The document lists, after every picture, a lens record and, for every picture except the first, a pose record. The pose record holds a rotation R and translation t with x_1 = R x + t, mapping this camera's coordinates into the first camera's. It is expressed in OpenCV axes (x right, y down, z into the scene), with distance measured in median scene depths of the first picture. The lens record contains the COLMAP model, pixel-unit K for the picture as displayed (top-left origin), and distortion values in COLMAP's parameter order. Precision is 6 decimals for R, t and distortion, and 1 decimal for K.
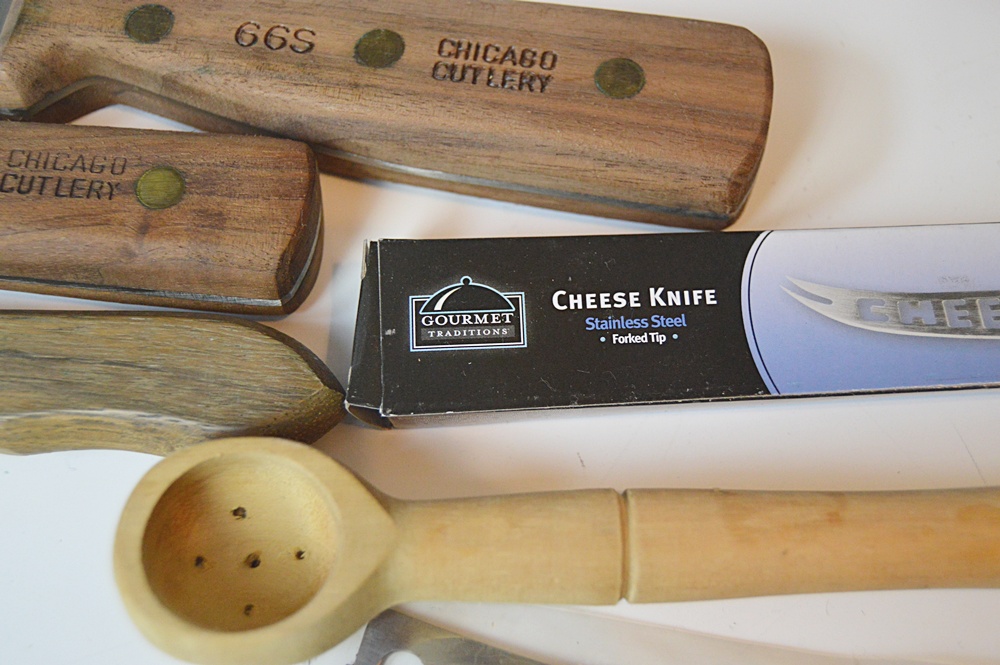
lens RADIAL K [[1358.3, 0, 500.0], [0, 1358.3, 332.5], [0, 0, 1]] dist [-0.035952, -0.043838]
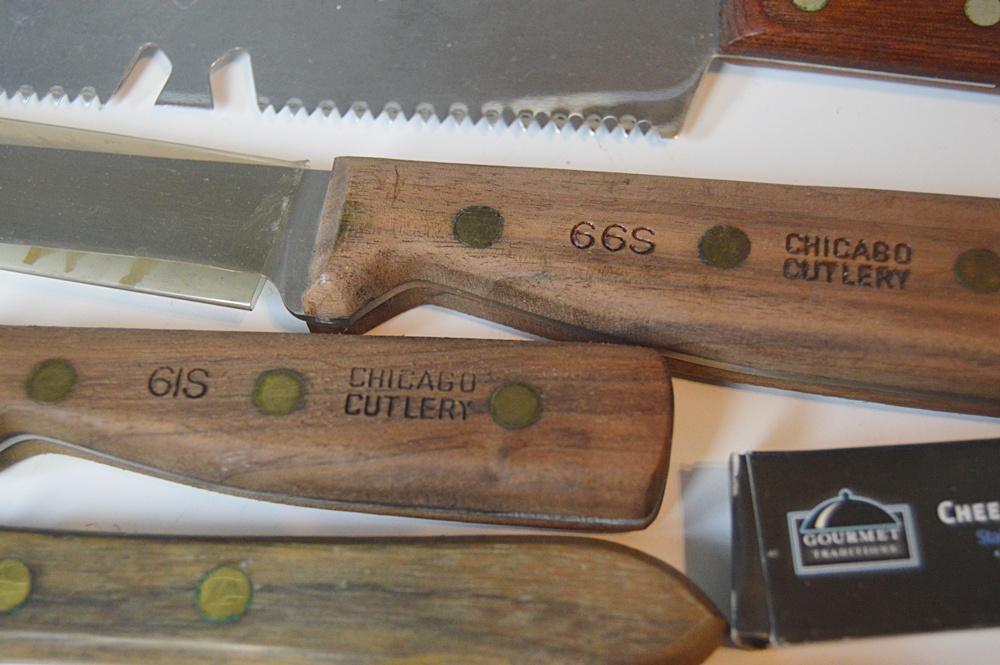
lens RADIAL K [[1358.3, 0, 500.0], [0, 1358.3, 332.5], [0, 0, 1]] dist [-0.035952, -0.043838]
pose [[0.999010, -0.033785, -0.028933, -0.228439], [0.032081, 0.997832, -0.057461, -0.101710], [0.030812, 0.056476, 0.997928, 0.041166]]
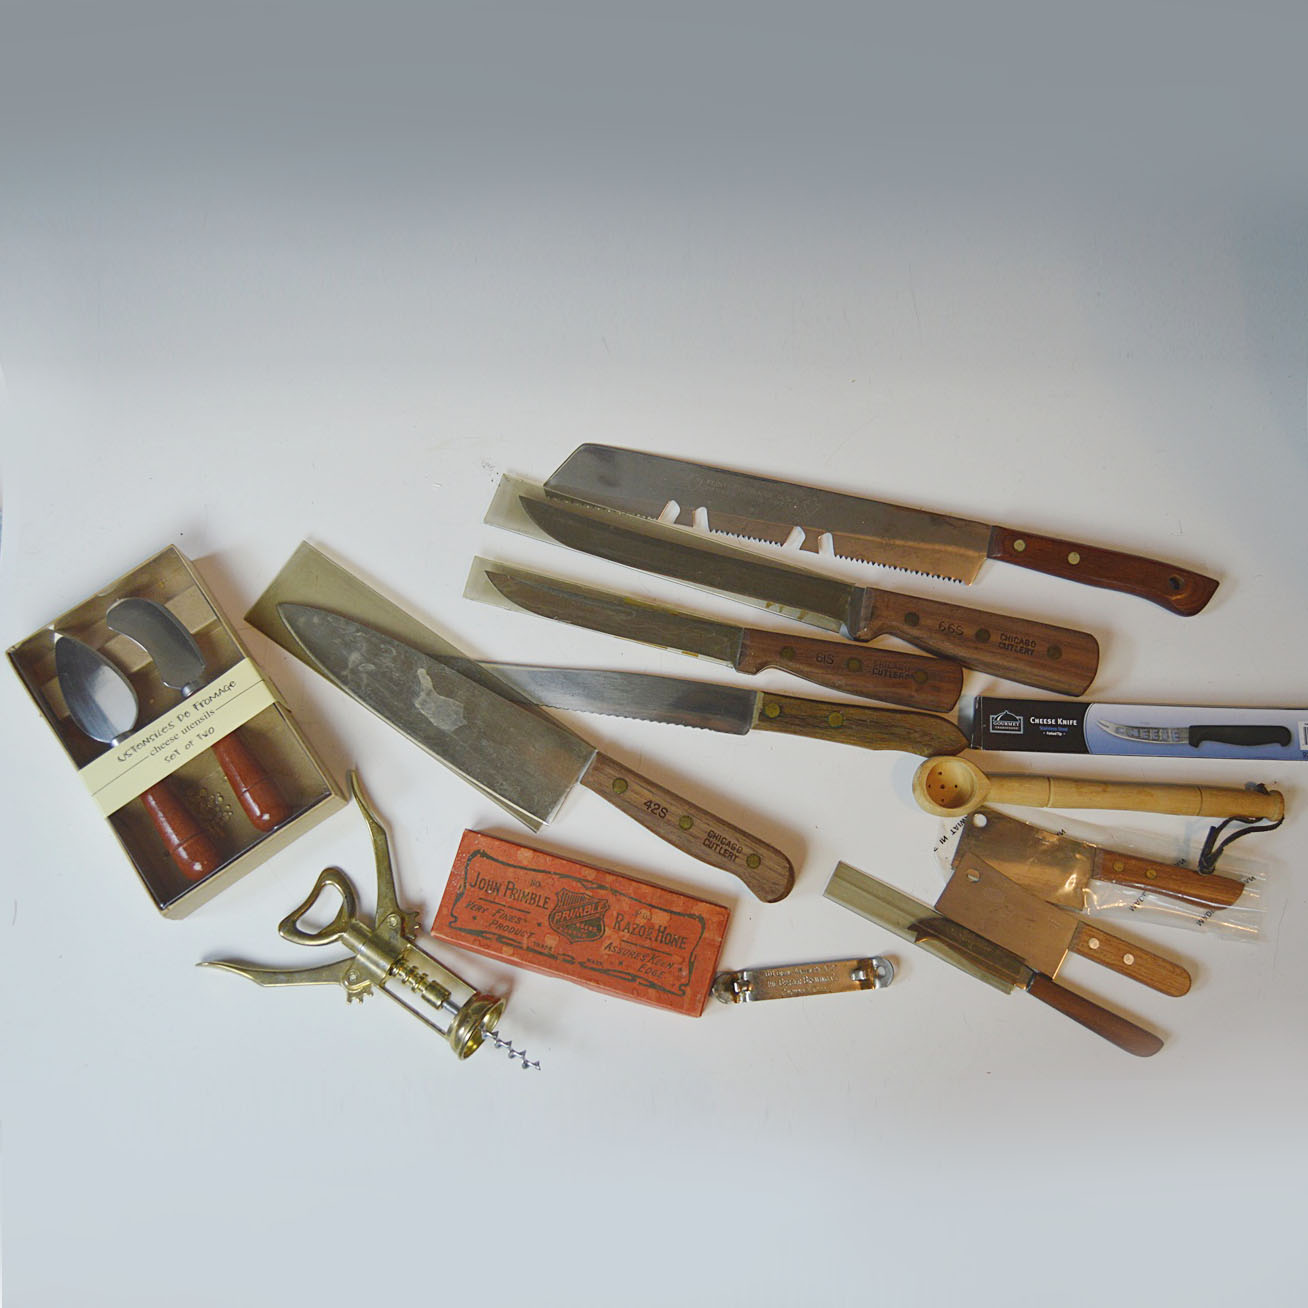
lens RADIAL K [[1517.4, 0, 656.0], [0, 1517.4, 628.5], [0, 0, 1]] dist [-0.001313, -0.010314]
pose [[0.995745, 0.084829, 0.035990, -1.047518], [-0.089388, 0.984071, 0.153666, -0.744848], [-0.022381, -0.156229, 0.987467, -2.711004]]
